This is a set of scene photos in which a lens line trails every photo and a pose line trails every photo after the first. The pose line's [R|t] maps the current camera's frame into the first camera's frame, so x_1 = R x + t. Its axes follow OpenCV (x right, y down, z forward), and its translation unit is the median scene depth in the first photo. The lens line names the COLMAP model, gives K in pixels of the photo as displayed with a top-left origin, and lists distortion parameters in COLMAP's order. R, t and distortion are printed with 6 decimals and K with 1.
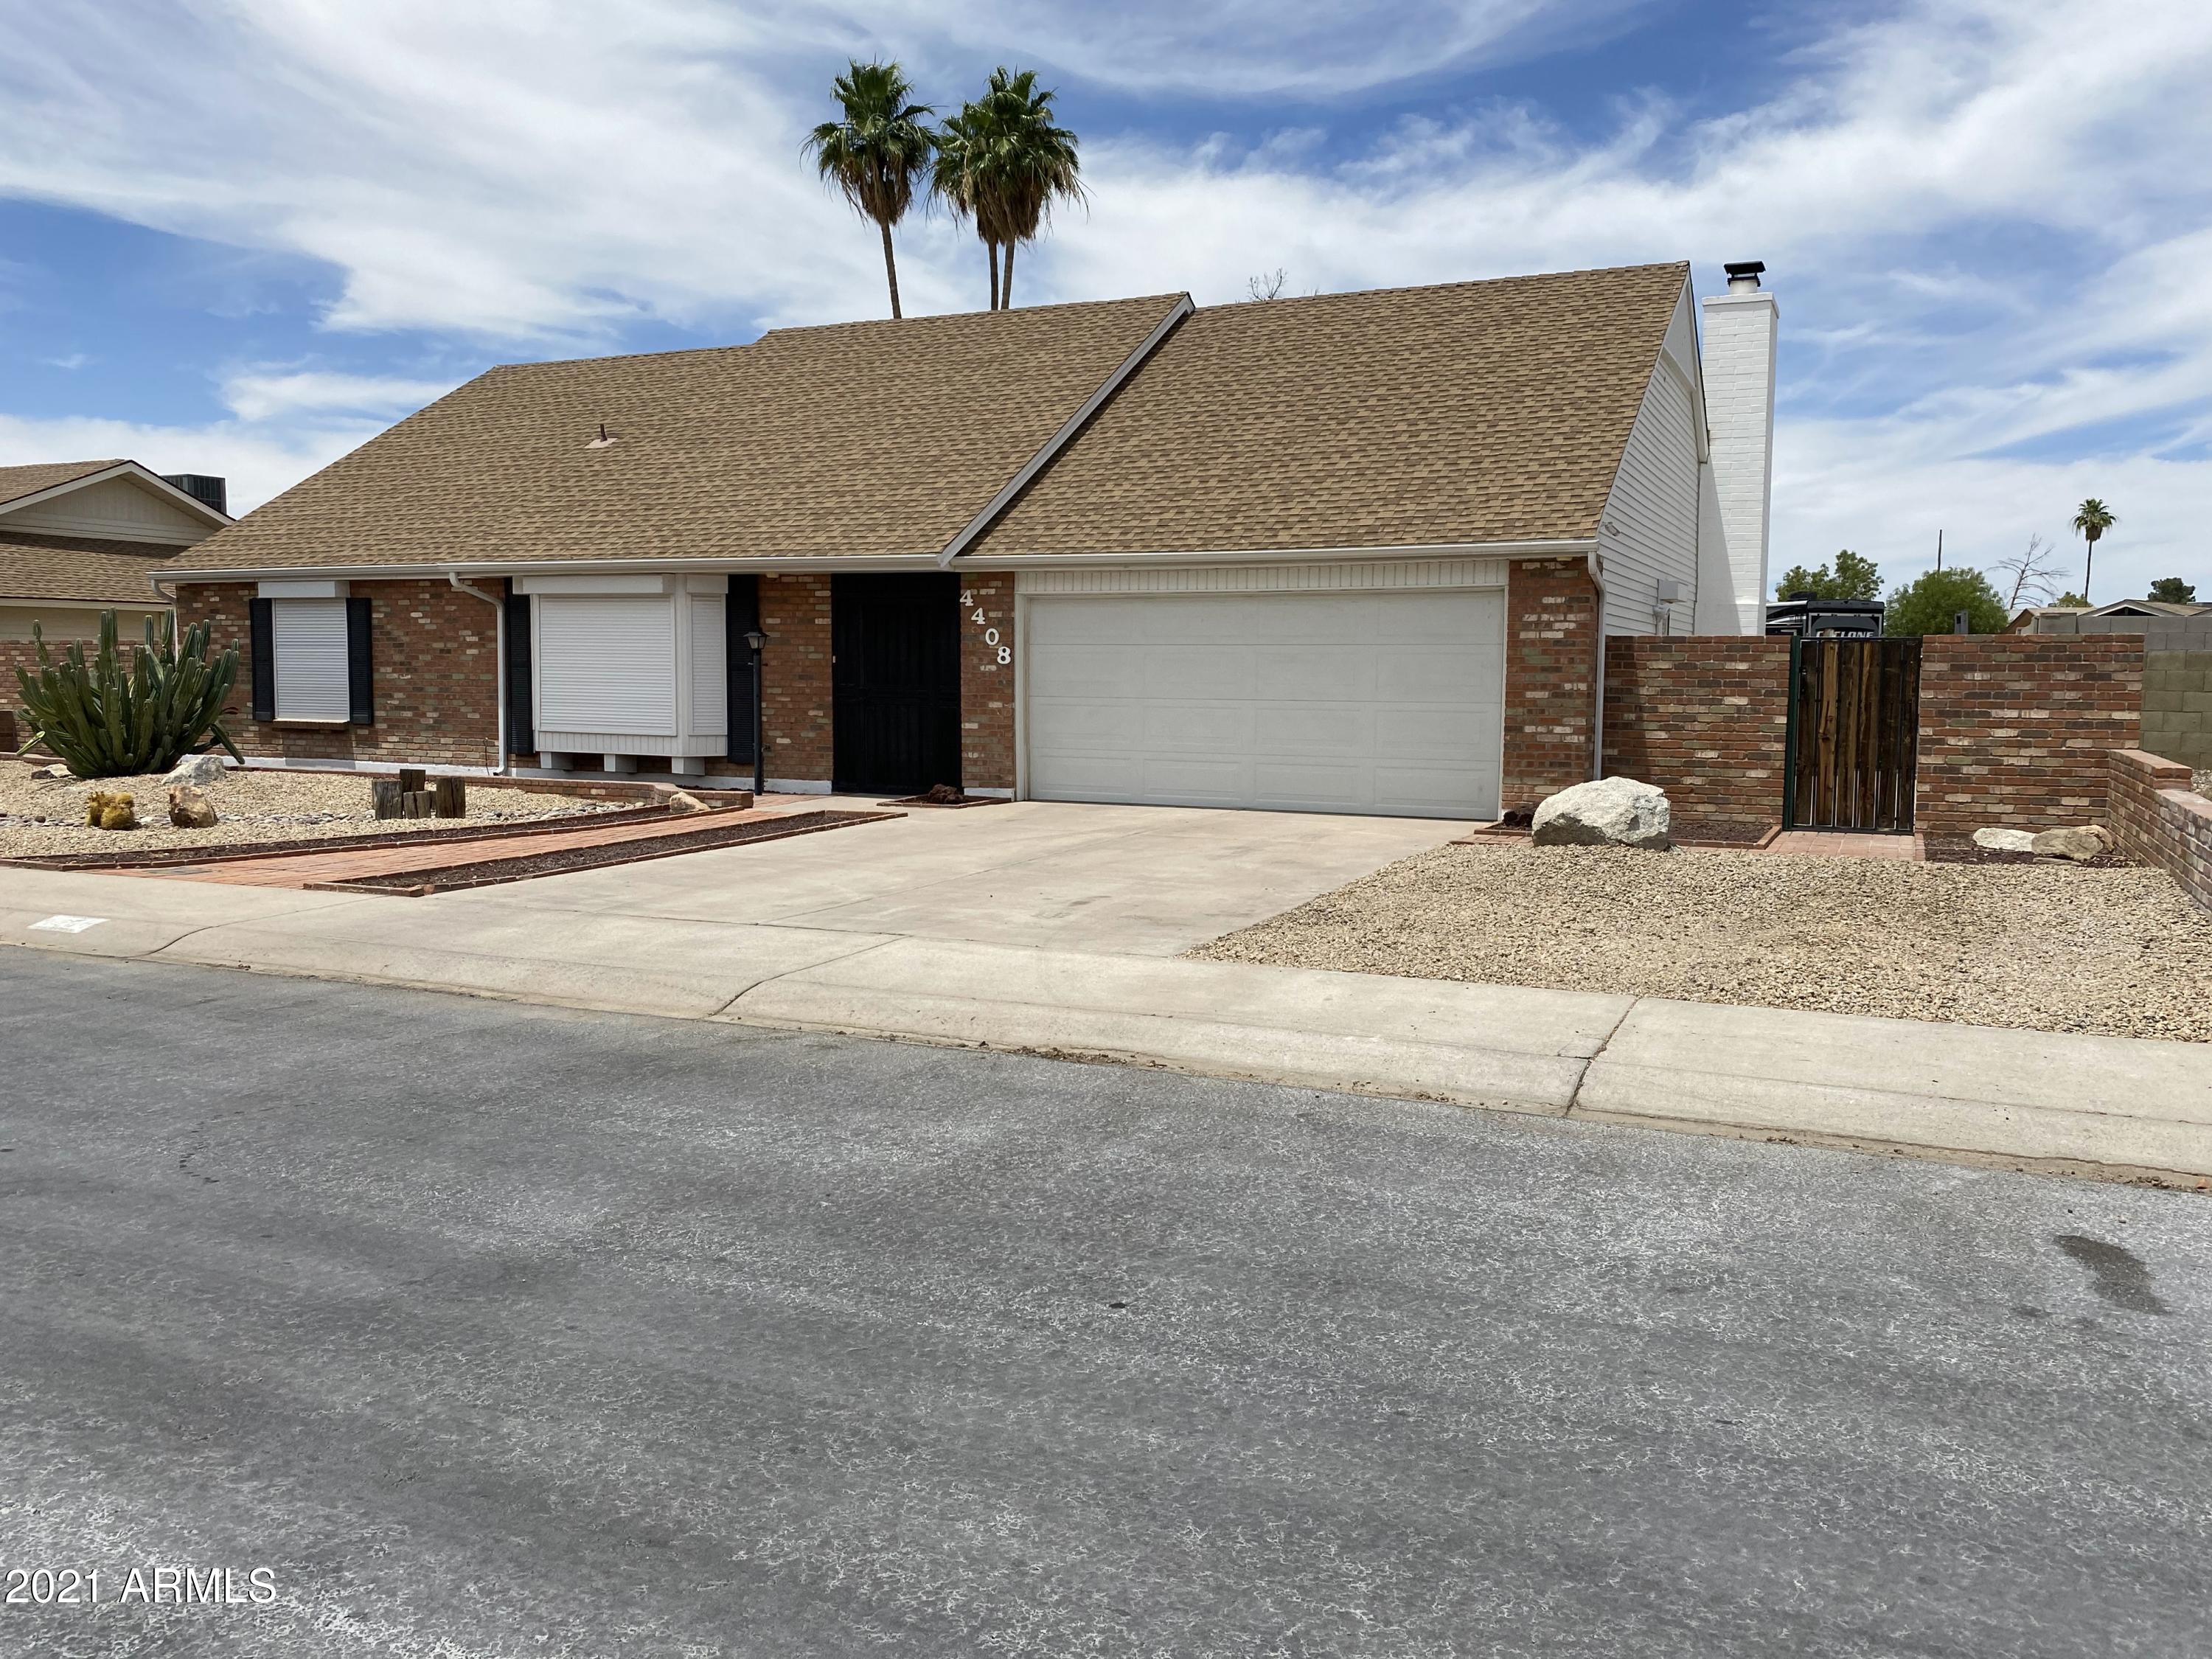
lens RADIAL K [[1708.1, 0, 1097.3], [0, 1708.1, 797.4], [0, 0, 1]] dist [0.083369, -0.214077]
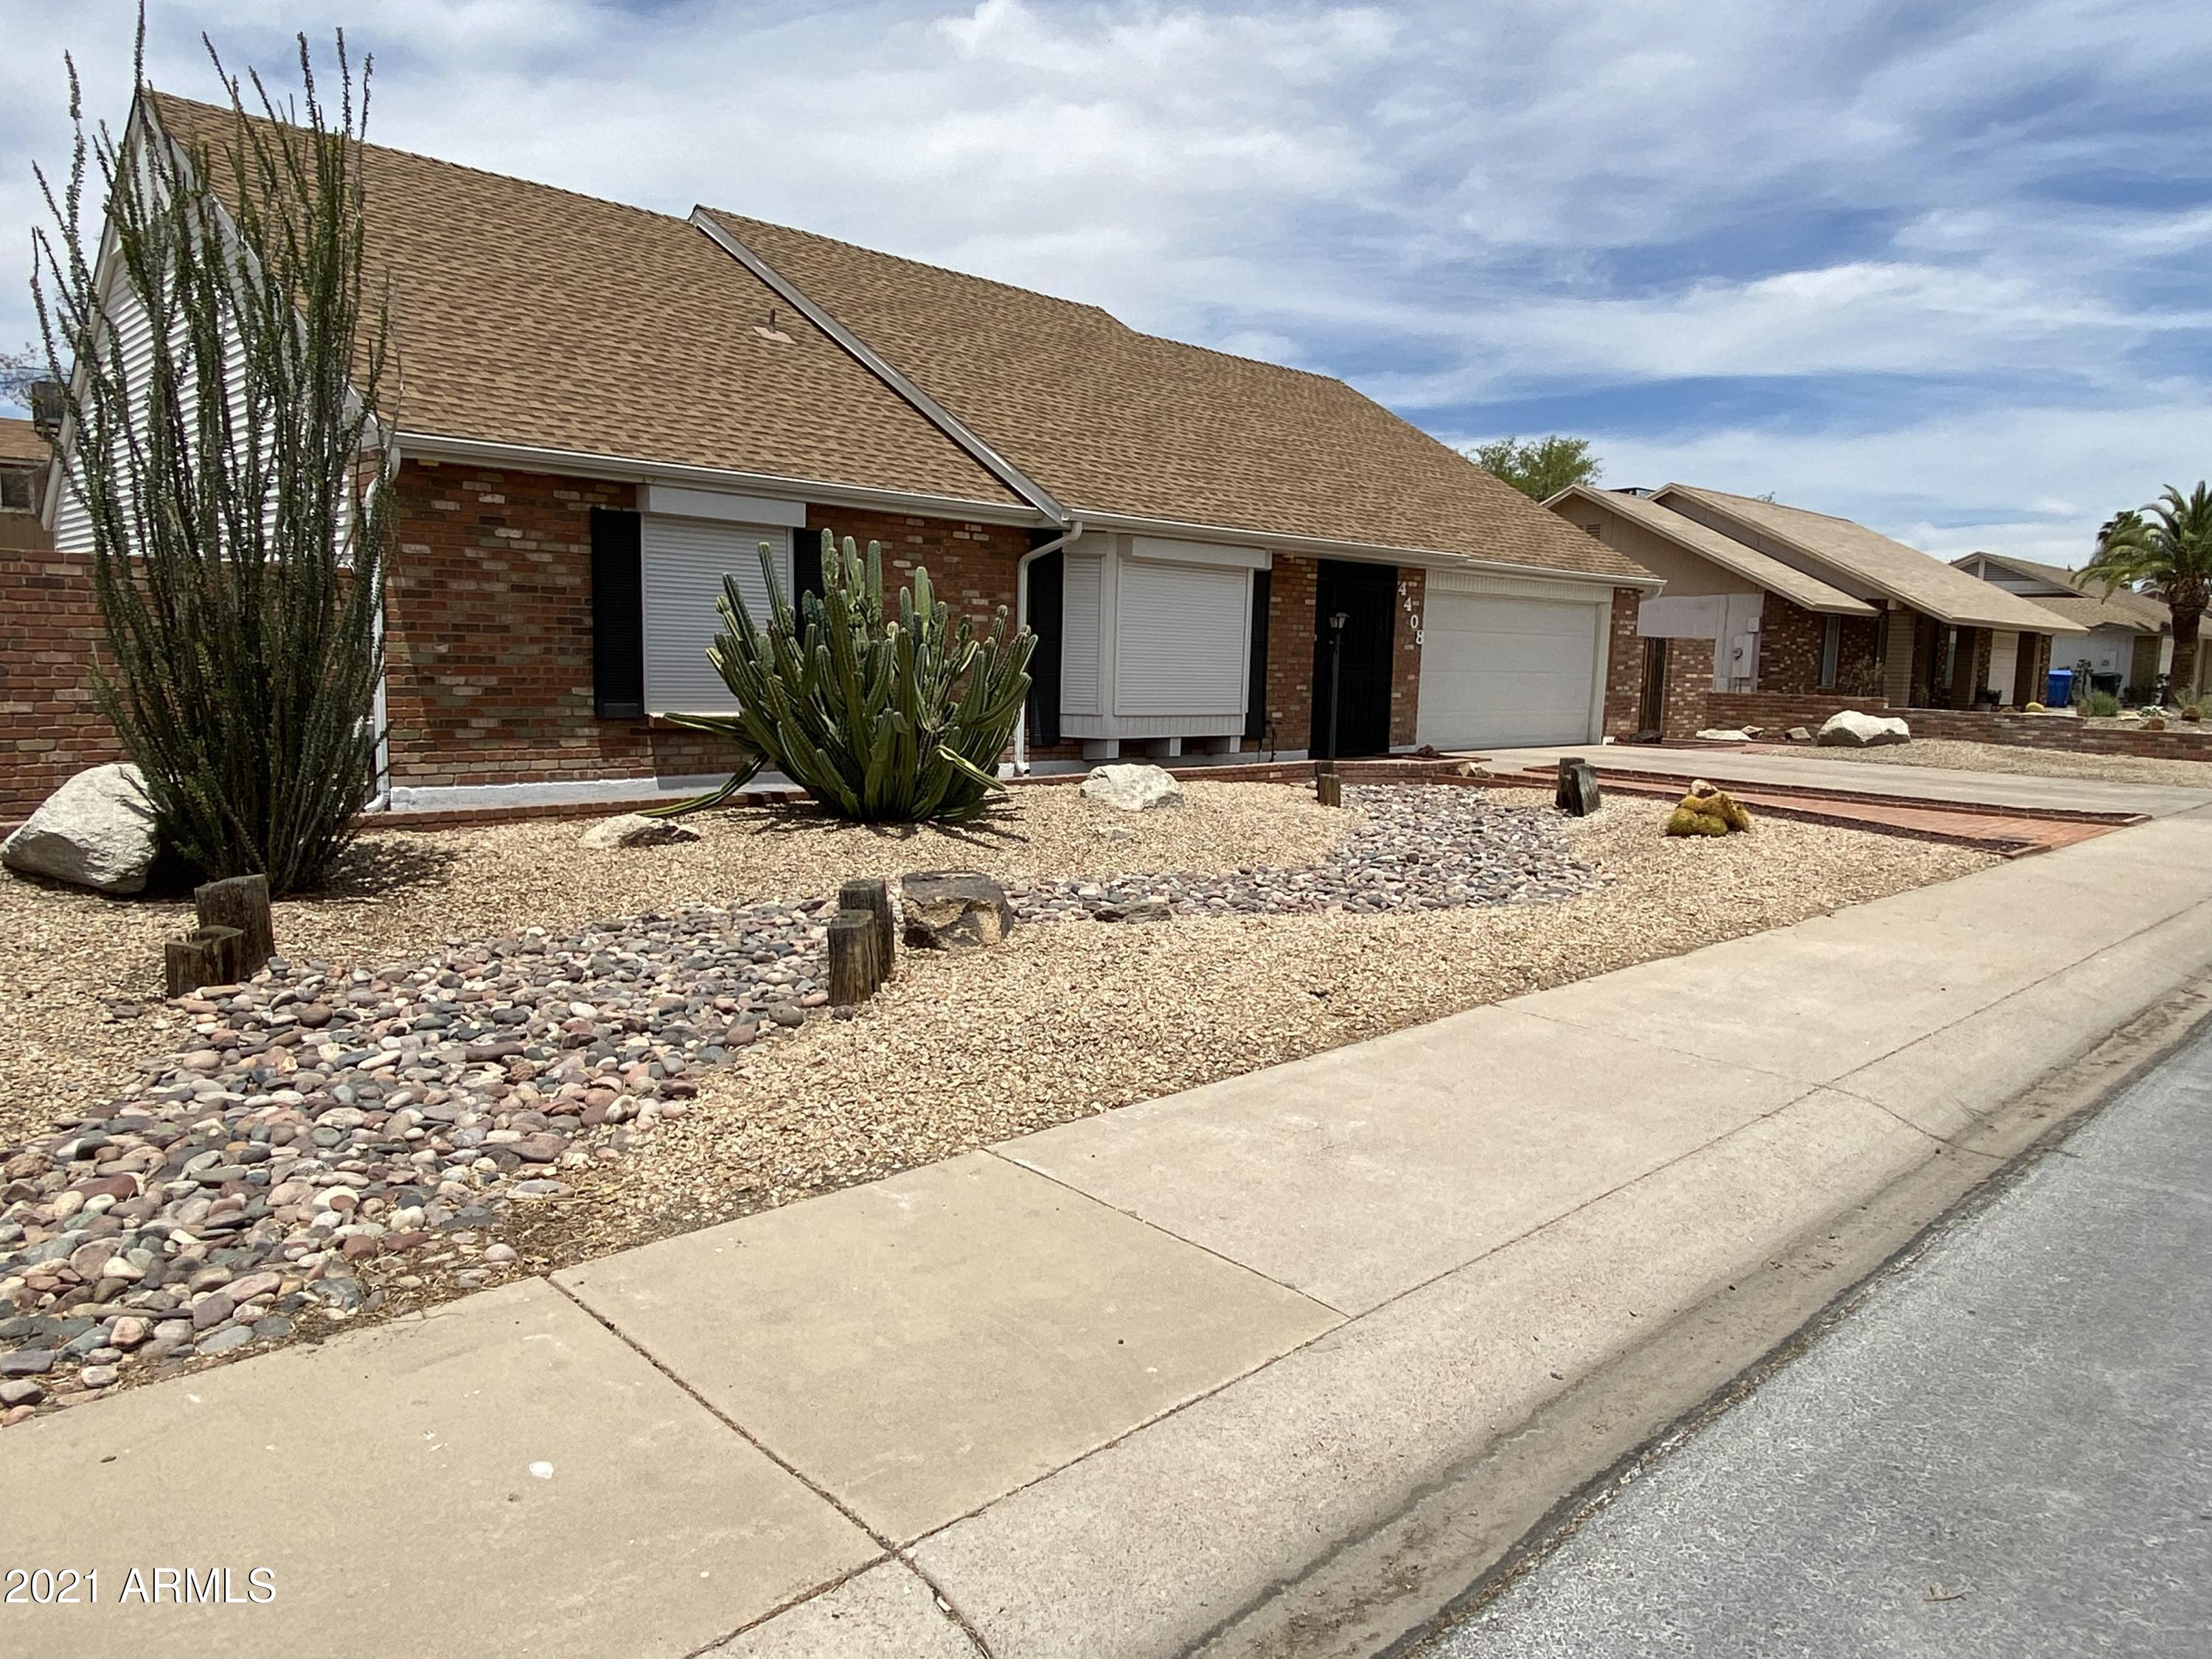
lens RADIAL K [[1457.6, 0, 1106.0], [0, 1457.6, 829.5], [0, 0, 1]] dist [0.070101, -0.084259]
pose [[0.356514, -0.110865, 0.927689, -1.126215], [0.048727, 0.993790, 0.100038, -0.061260], [-0.933018, 0.009538, 0.359702, 0.824569]]
